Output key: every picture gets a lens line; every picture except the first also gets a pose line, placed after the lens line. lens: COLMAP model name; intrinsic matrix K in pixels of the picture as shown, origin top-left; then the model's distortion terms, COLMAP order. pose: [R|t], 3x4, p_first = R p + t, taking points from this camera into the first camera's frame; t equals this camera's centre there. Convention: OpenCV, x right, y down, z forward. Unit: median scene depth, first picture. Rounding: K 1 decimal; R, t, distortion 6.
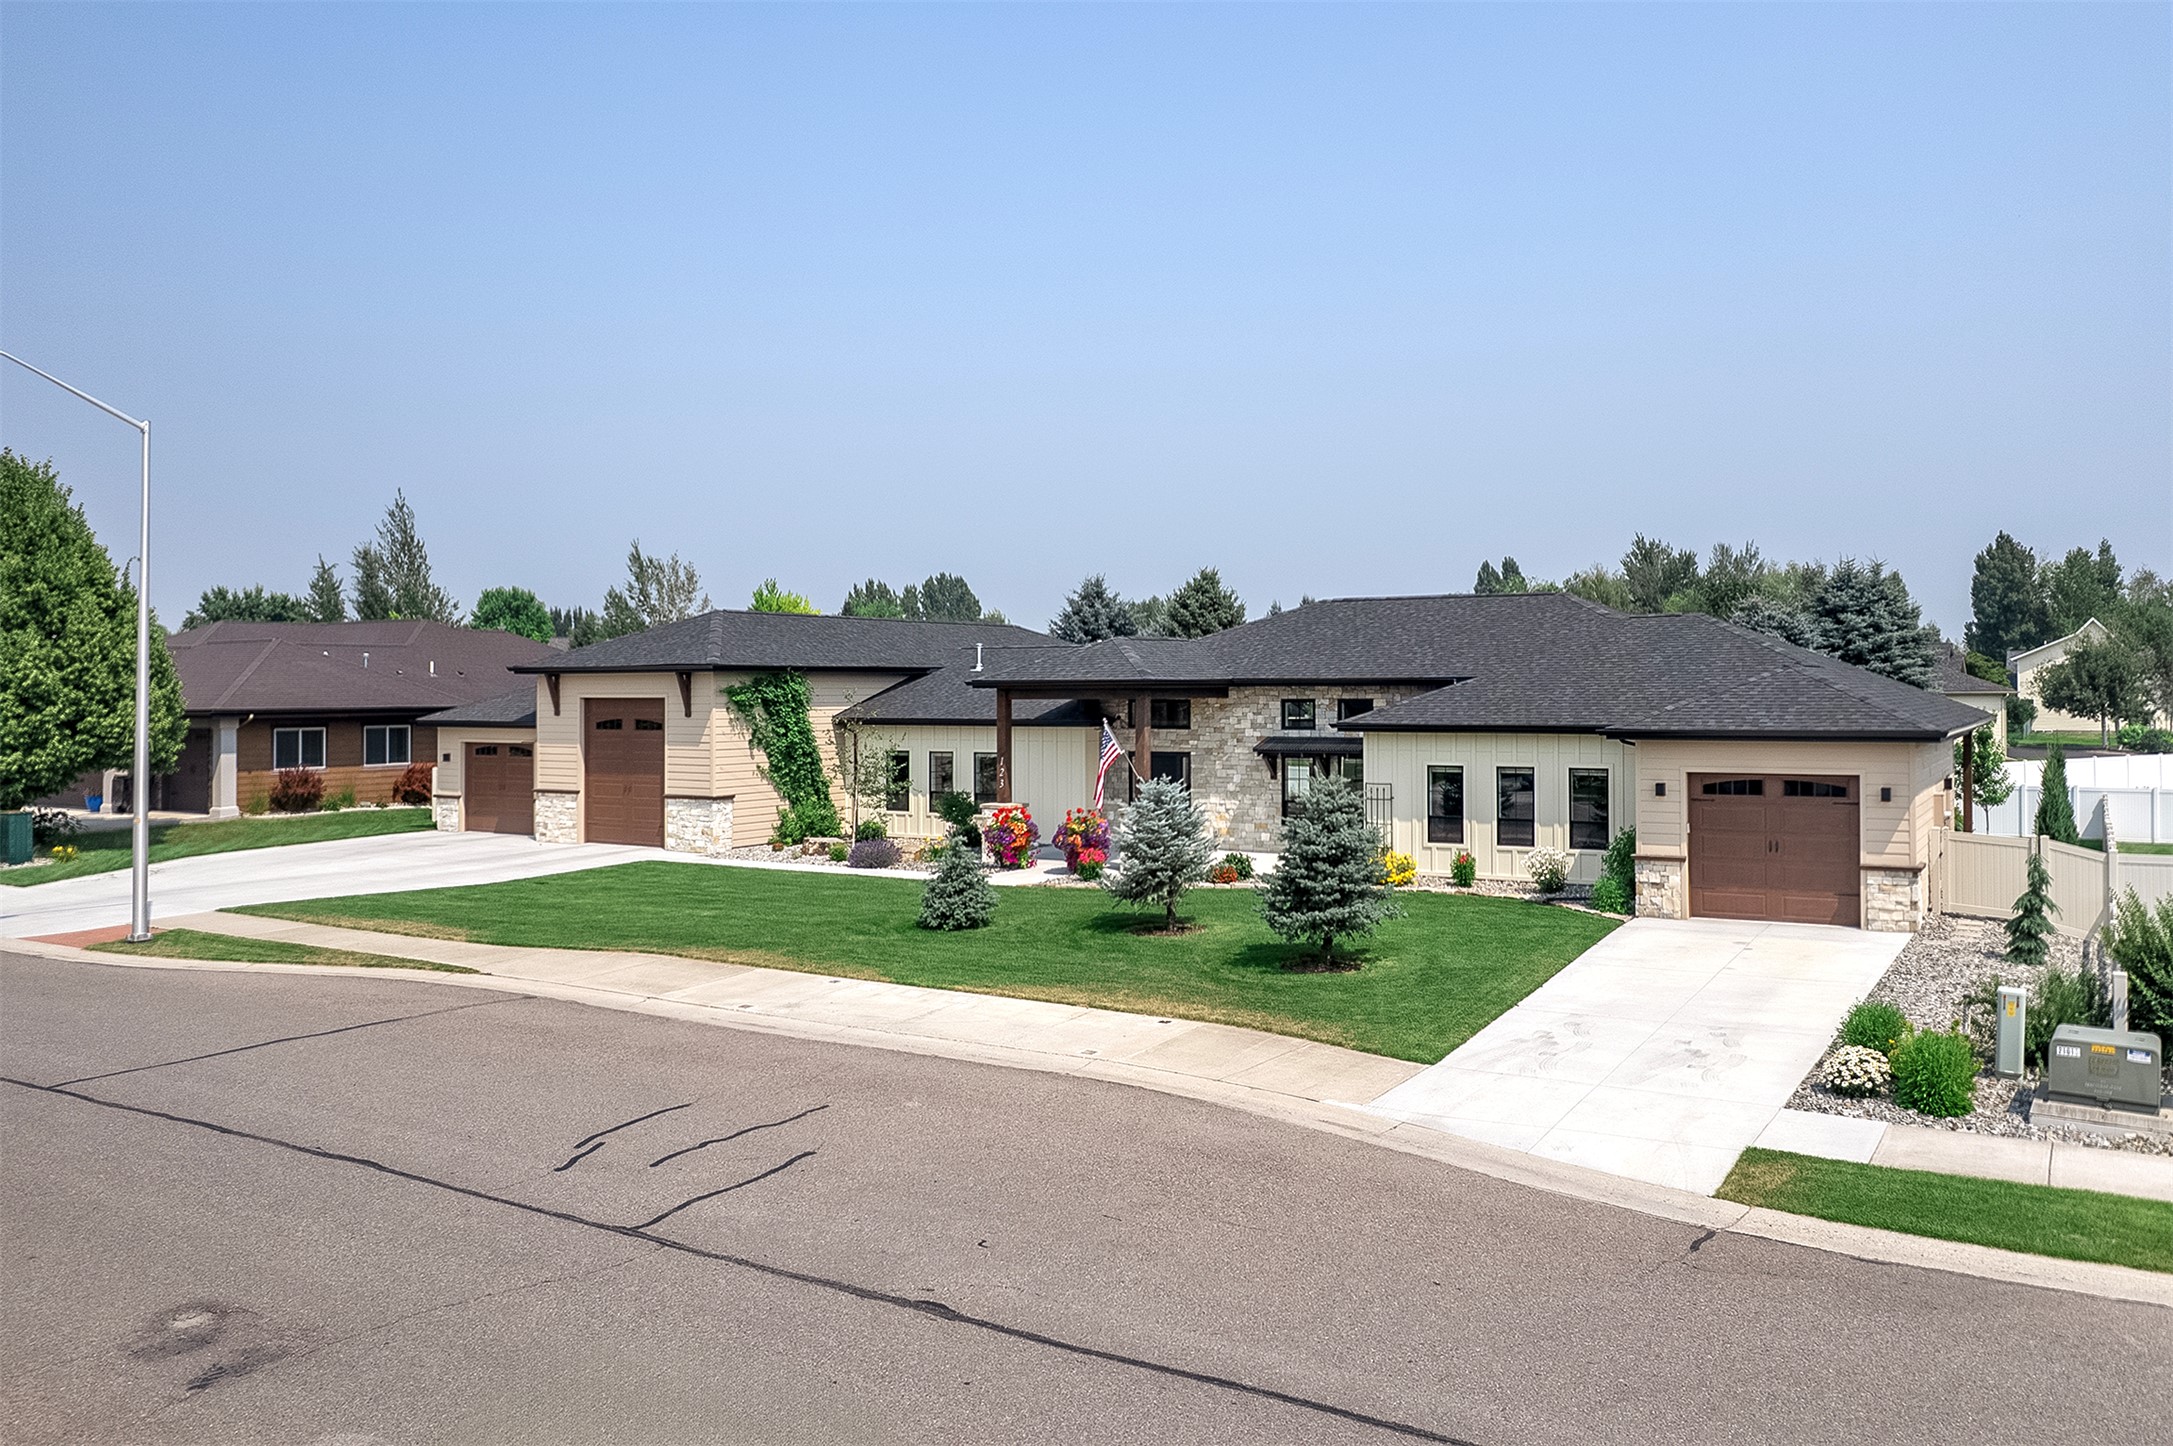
lens RADIAL K [[1606.7, 0, 1209.4], [0, 1606.7, 665.0], [0, 0, 1]] dist [-0.100823, 0.093978]
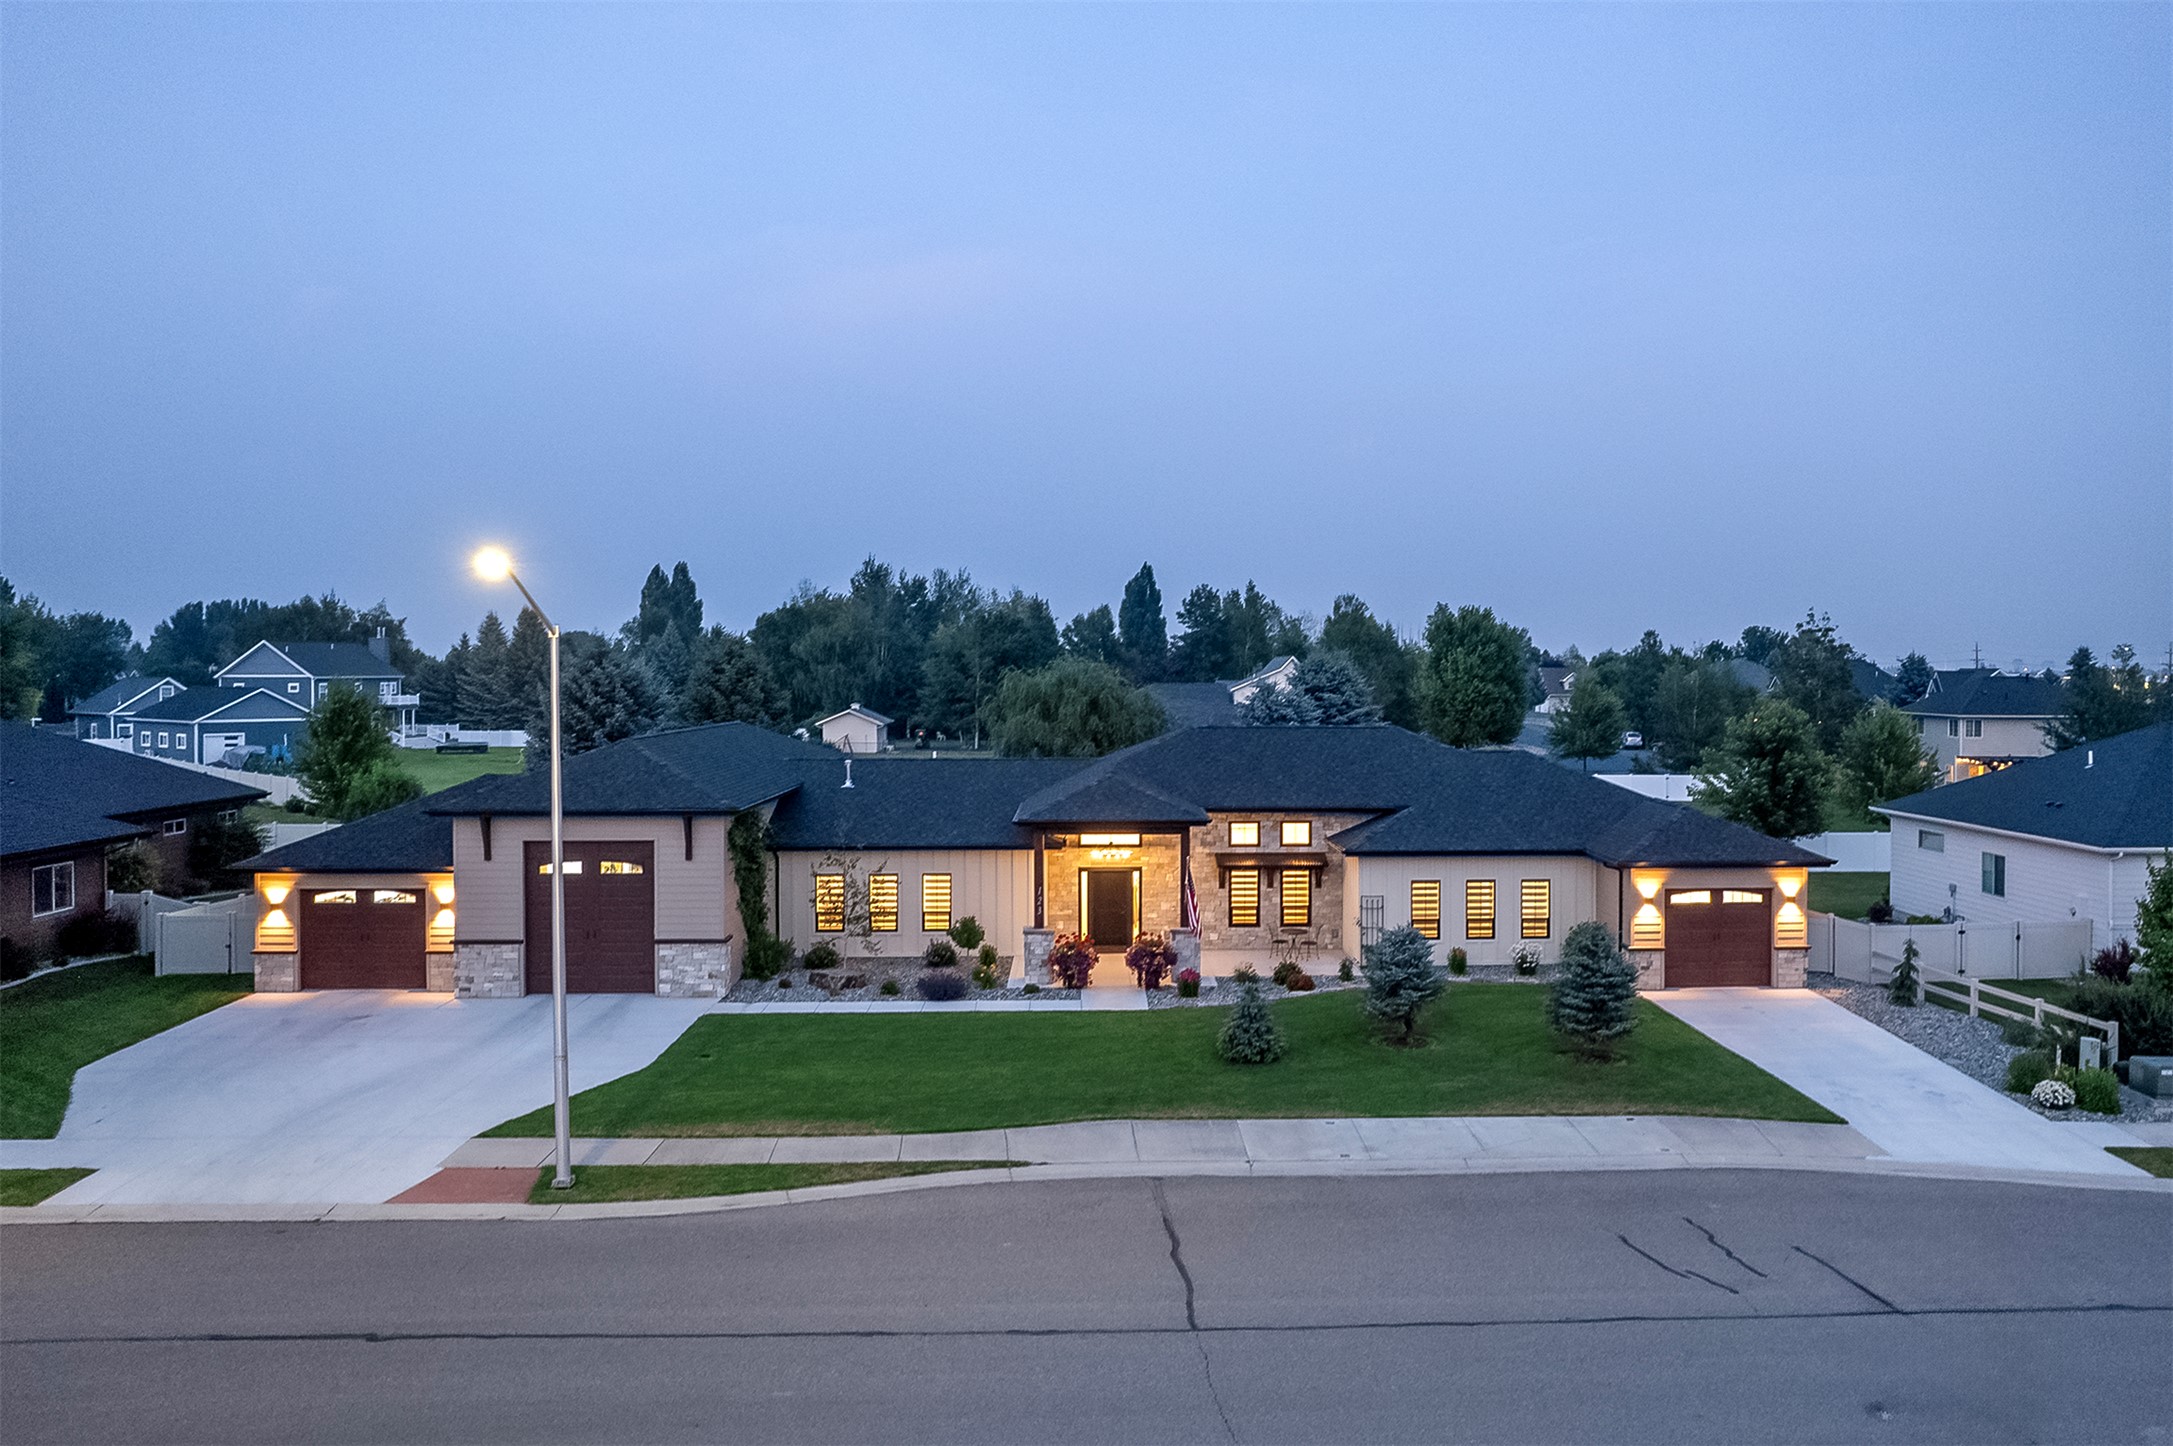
lens RADIAL K [[1585.6, 0, 1168.3], [0, 1585.6, 724.8], [0, 0, 1]] dist [-0.052580, 0.002660]
pose [[0.848441, -0.010800, 0.529180, -0.638626], [-0.013589, 0.999018, 0.042176, -0.103524], [-0.529115, -0.042975, 0.847461, 0.026469]]
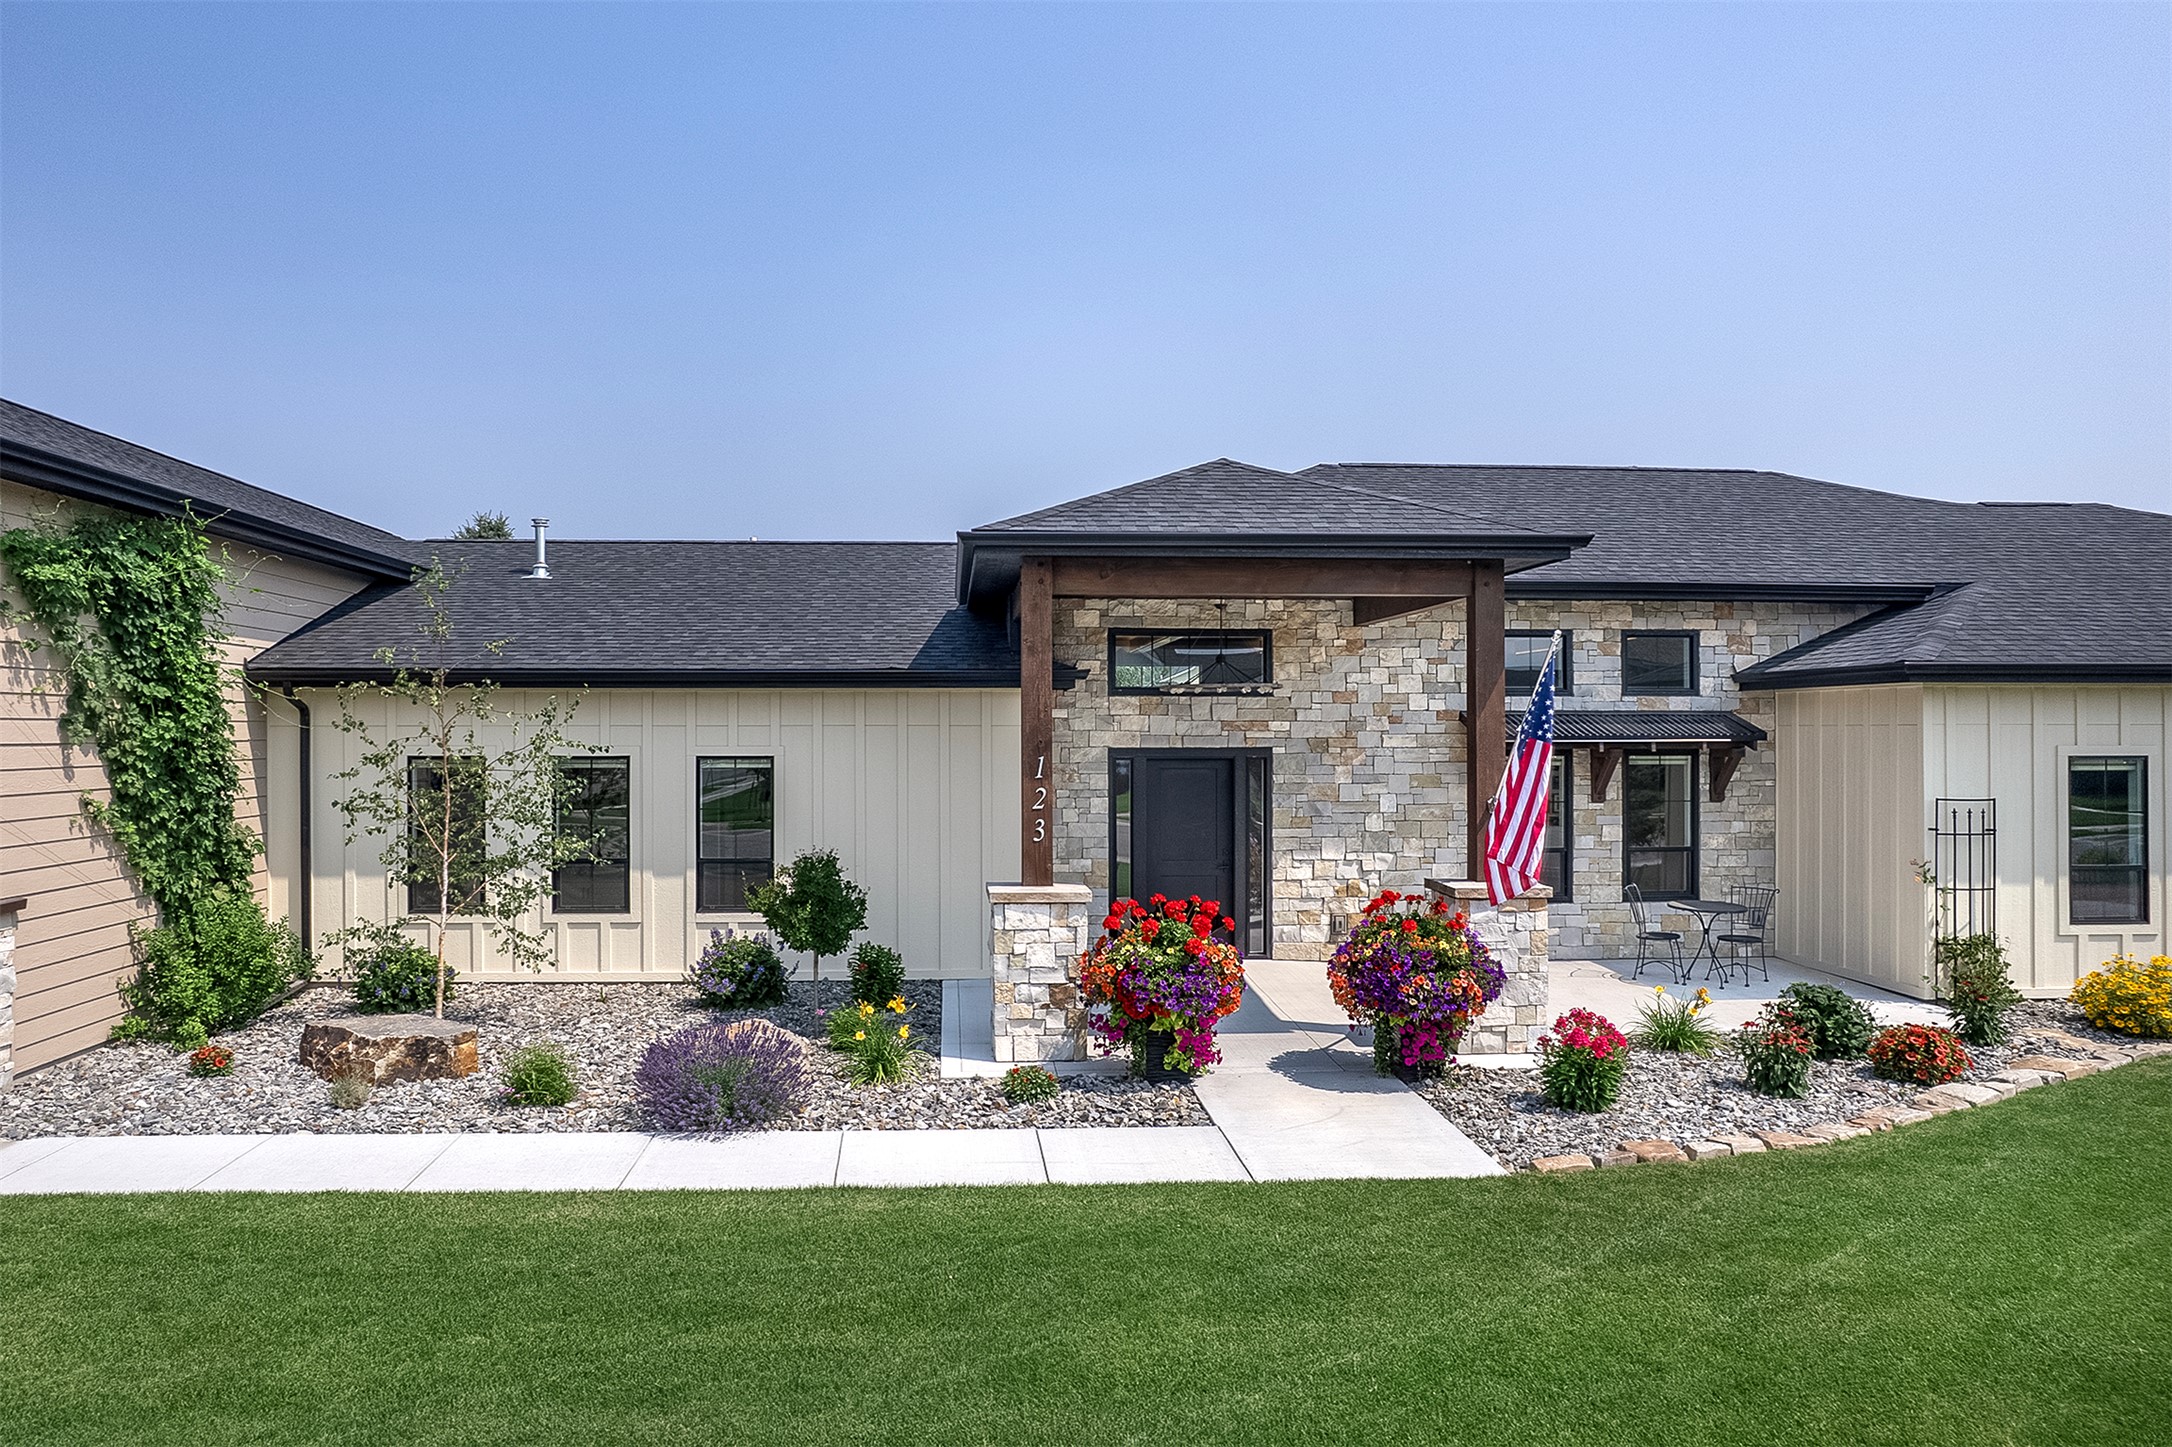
lens RADIAL K [[1511.2, 0, 1023.2], [0, 1511.2, 725.7], [0, 0, 1]] dist [-0.052927, 0.001786]
pose [[0.850106, 0.006284, 0.526573, -0.310184], [-0.011975, 0.999901, 0.007399, 0.048927], [-0.526475, -0.012595, 0.850097, 0.724878]]
